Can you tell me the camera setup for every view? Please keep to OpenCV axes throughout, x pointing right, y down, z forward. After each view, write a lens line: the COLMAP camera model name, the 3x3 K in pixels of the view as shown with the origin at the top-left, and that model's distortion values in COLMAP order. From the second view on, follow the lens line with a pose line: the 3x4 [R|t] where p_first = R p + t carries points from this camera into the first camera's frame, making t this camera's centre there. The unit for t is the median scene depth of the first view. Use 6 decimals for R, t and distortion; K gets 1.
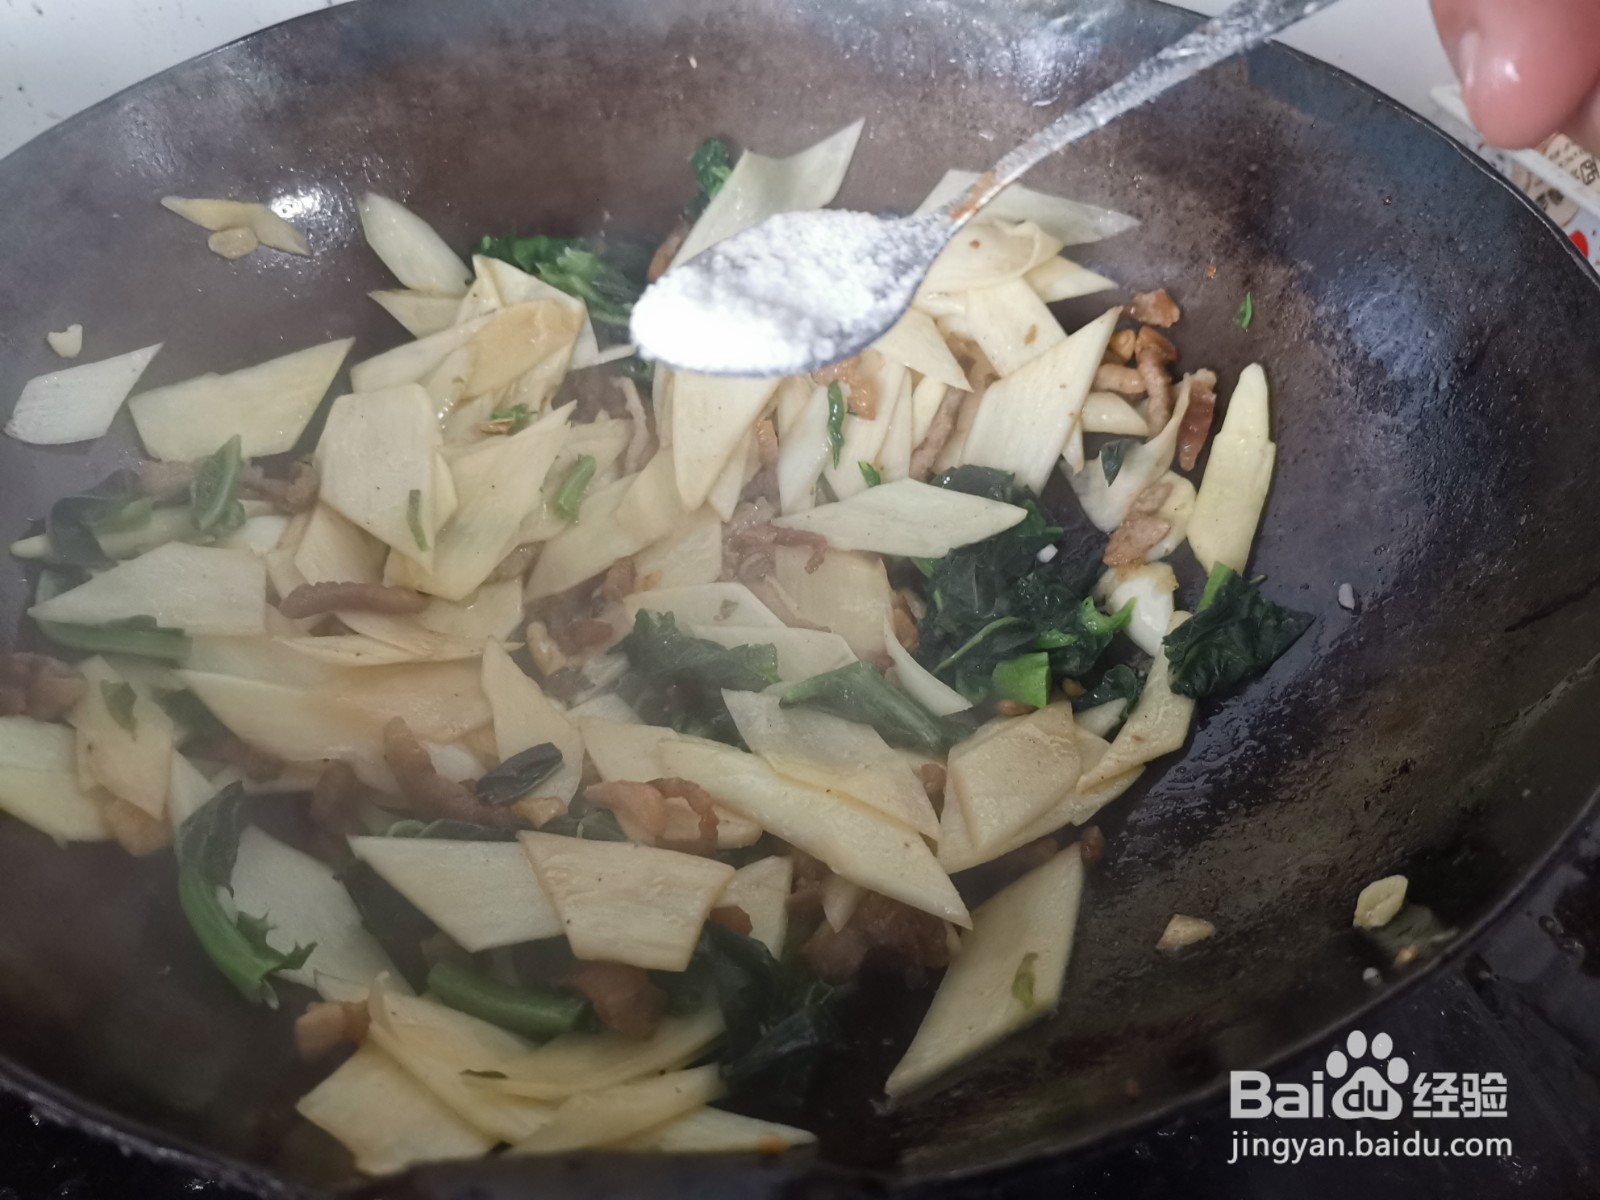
lens RADIAL K [[1294.8, 0, 804.4], [0, 1294.8, 596.1], [0, 0, 1]] dist [0.089620, -0.151038]
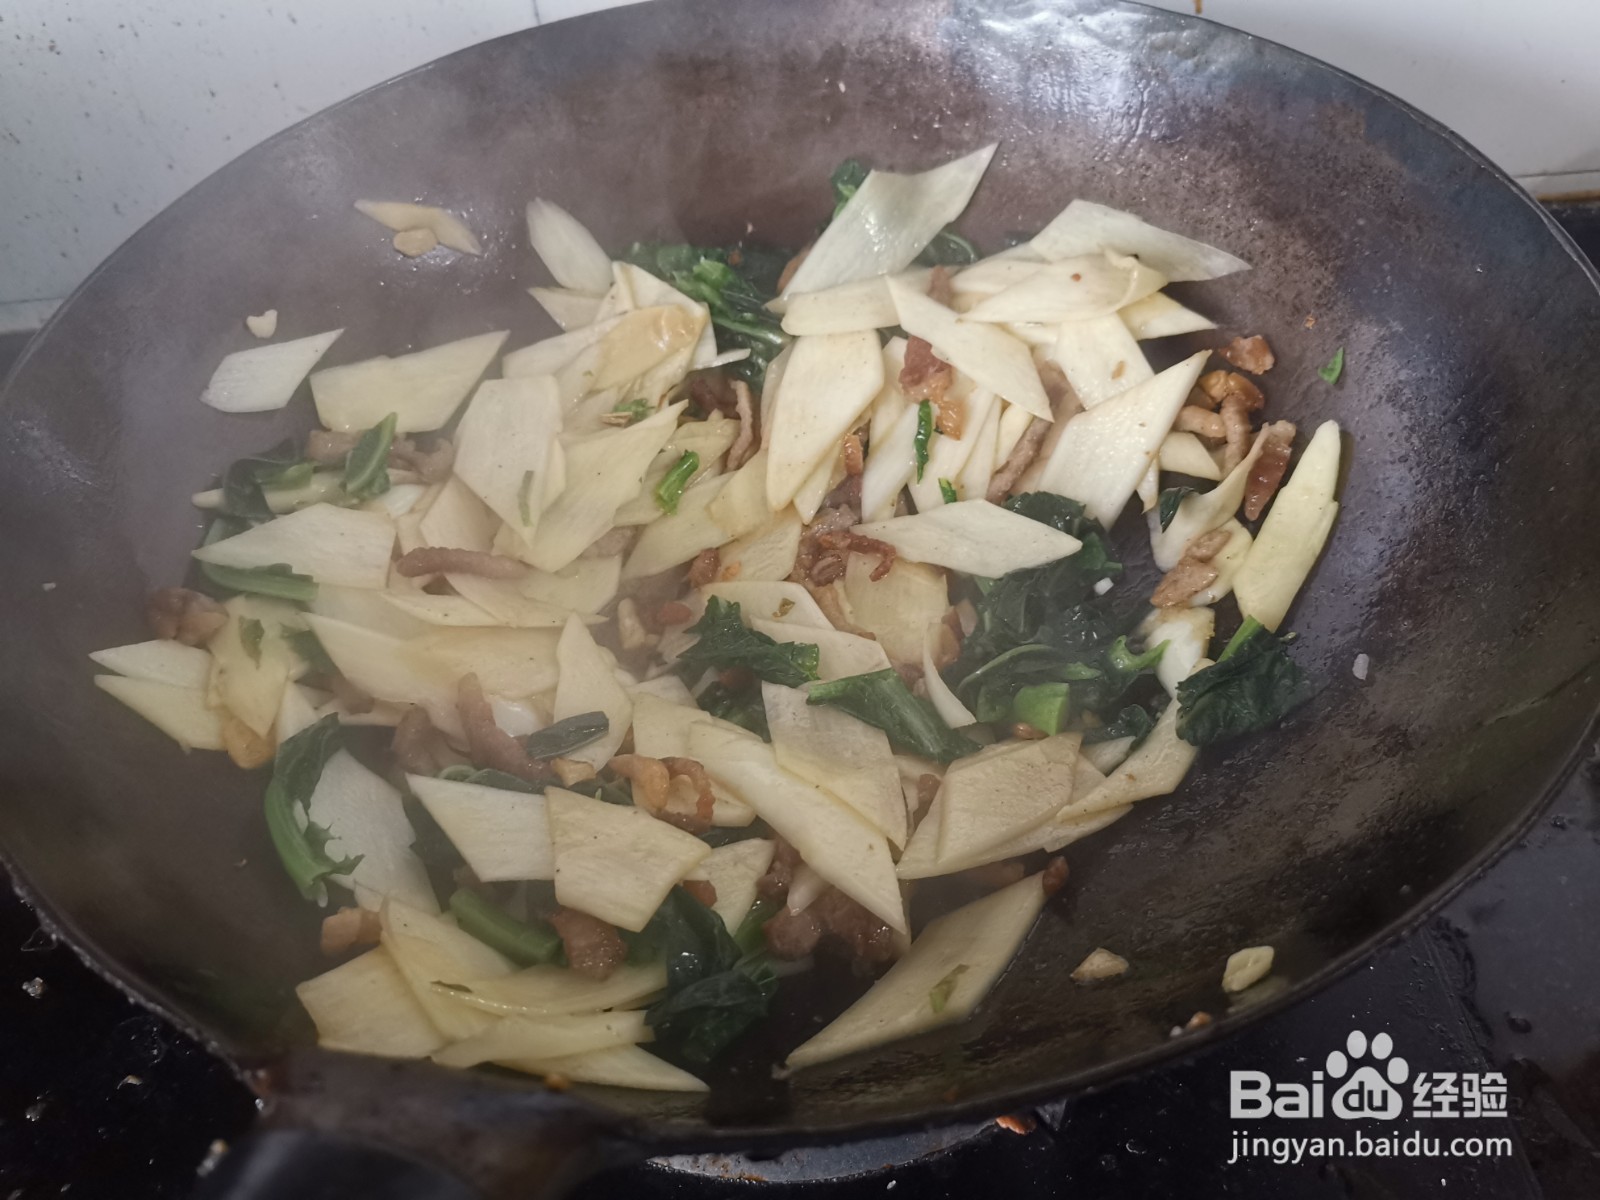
lens RADIAL K [[1294.8, 0, 804.4], [0, 1294.8, 596.1], [0, 0, 1]] dist [0.089620, -0.151038]
pose [[0.975182, 0.108492, -0.193000, 0.163118], [-0.101705, 0.993807, 0.044767, -0.049322], [0.196662, -0.024027, 0.980177, -0.069148]]
